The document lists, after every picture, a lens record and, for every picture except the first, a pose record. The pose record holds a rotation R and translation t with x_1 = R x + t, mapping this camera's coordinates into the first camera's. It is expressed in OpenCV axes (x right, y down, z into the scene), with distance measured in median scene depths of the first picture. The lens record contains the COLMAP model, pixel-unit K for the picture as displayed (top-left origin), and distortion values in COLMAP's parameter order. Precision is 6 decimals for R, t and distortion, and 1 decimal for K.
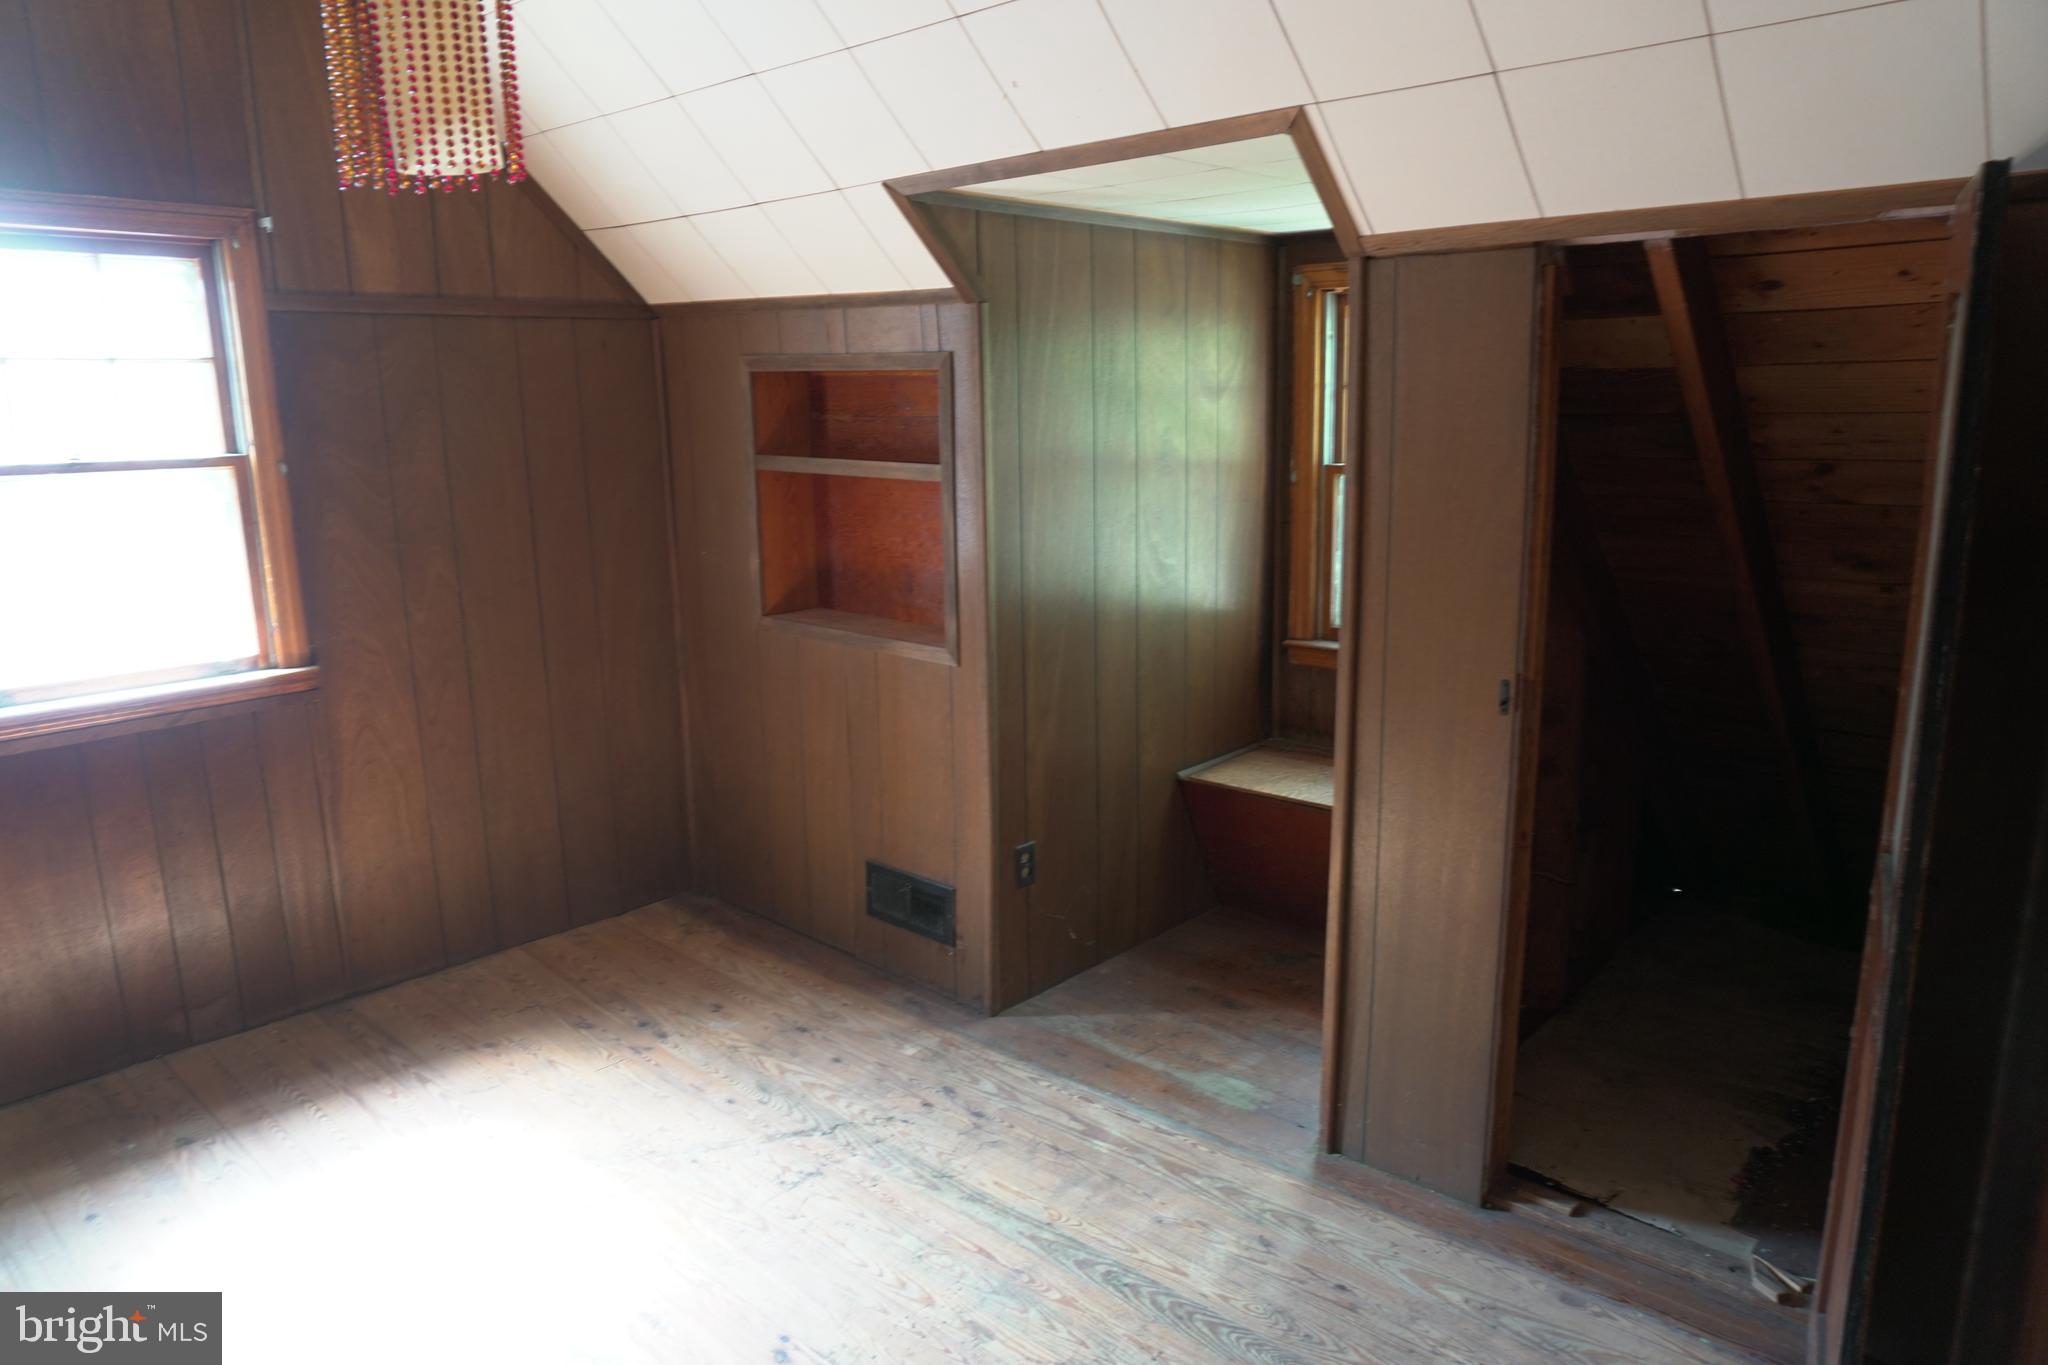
lens RADIAL K [[1352.3, 0, 1024.0], [0, 1352.3, 682.5], [0, 0, 1]] dist [-0.068023, 0.047077]
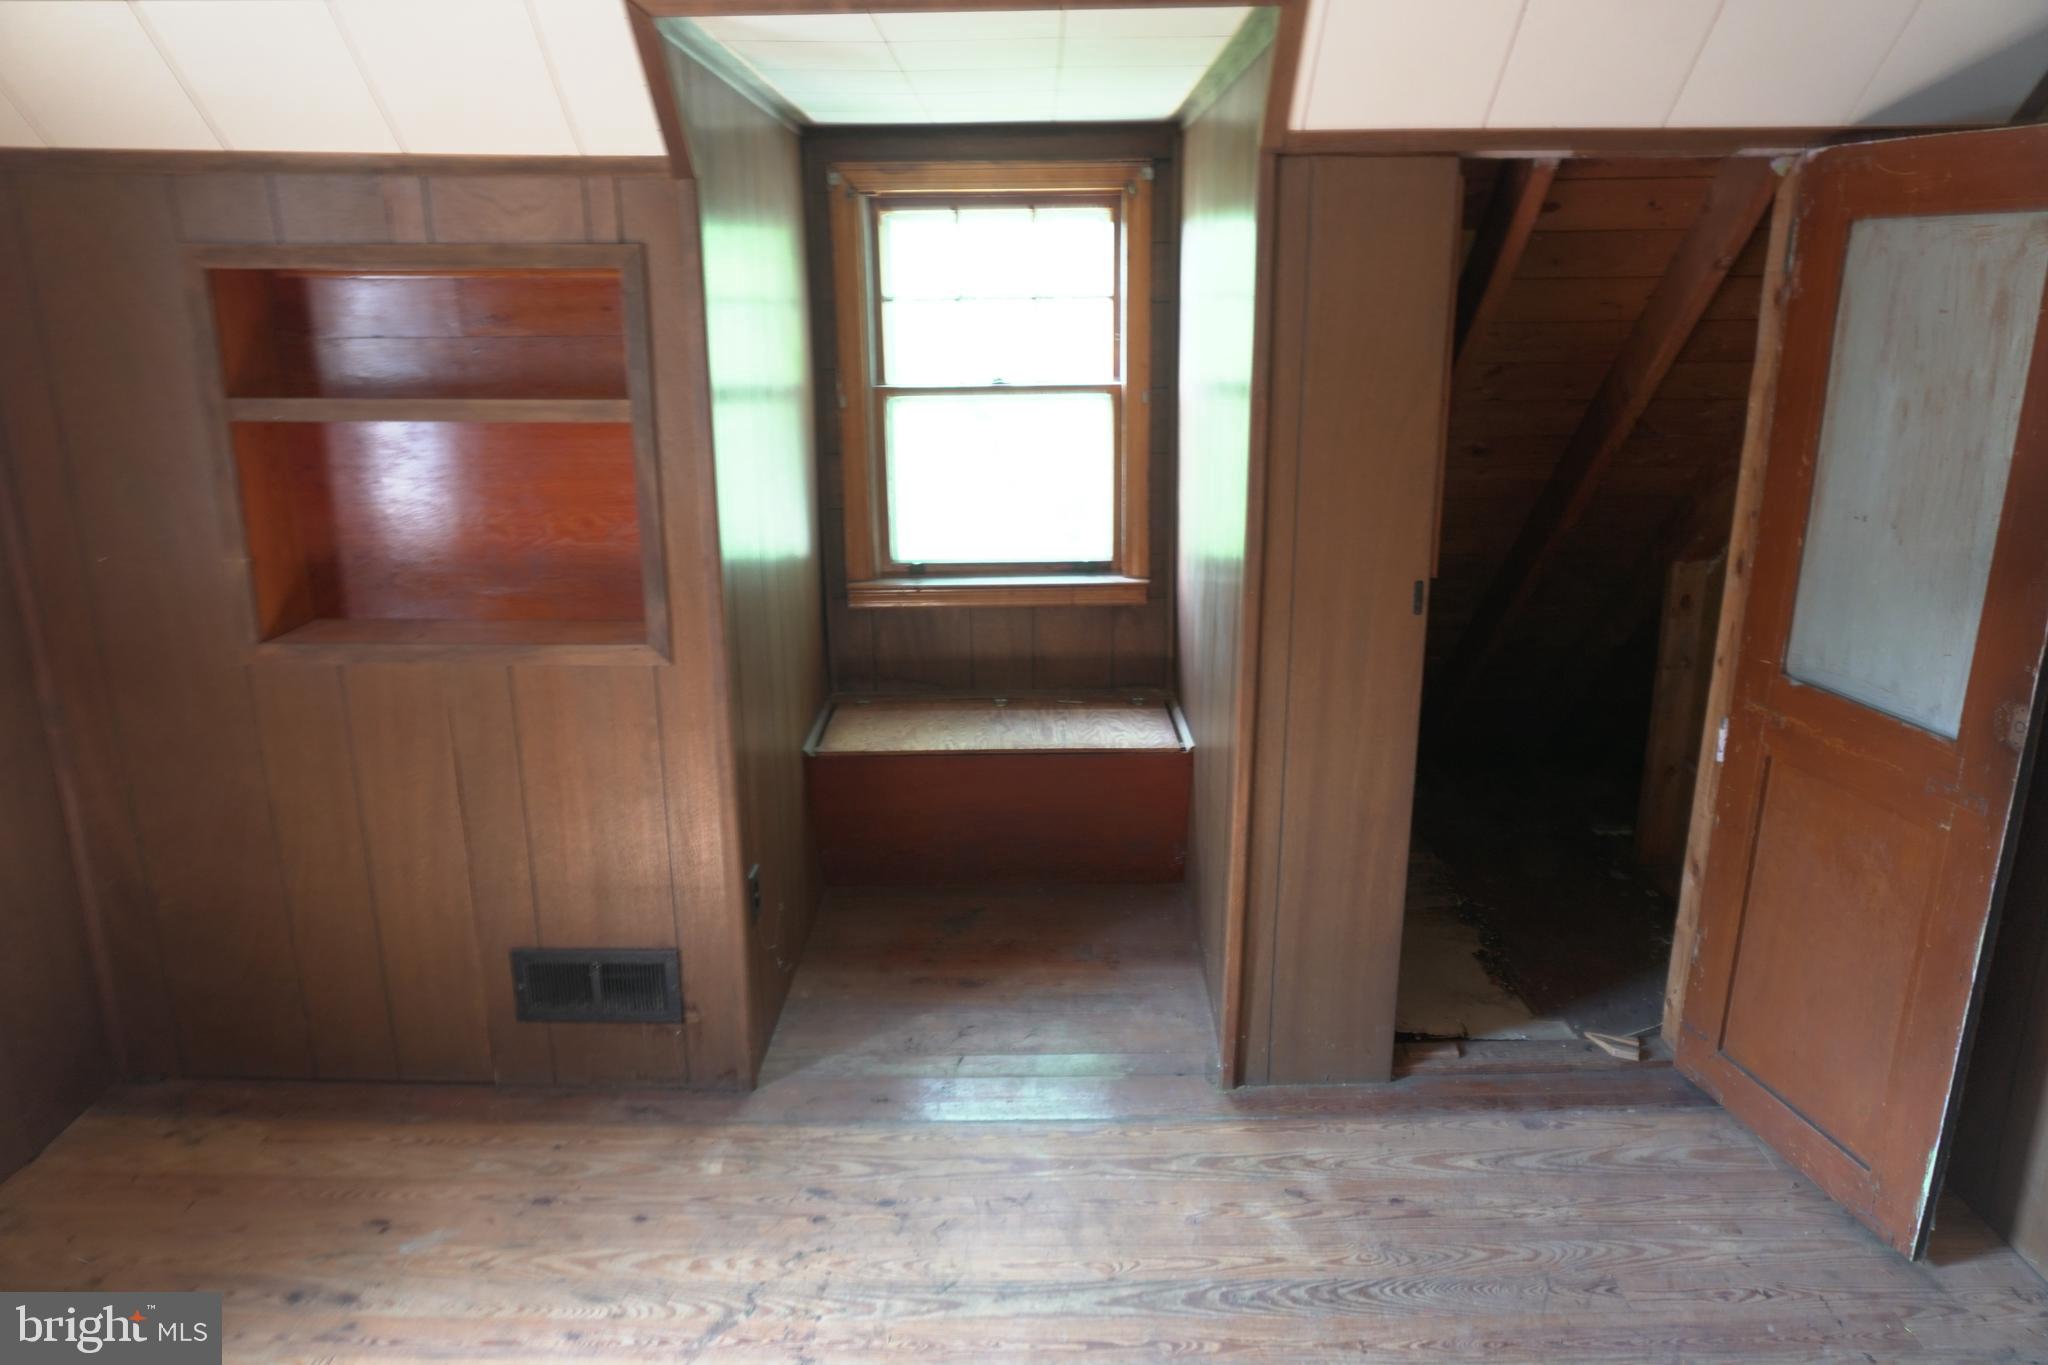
lens RADIAL K [[1352.3, 0, 1024.0], [0, 1352.3, 682.5], [0, 0, 1]] dist [-0.068023, 0.047077]
pose [[0.740463, -0.171031, 0.649971, -0.434968], [0.138617, 0.985150, 0.101312, -0.056409], [-0.657647, 0.015079, 0.753176, 0.327327]]
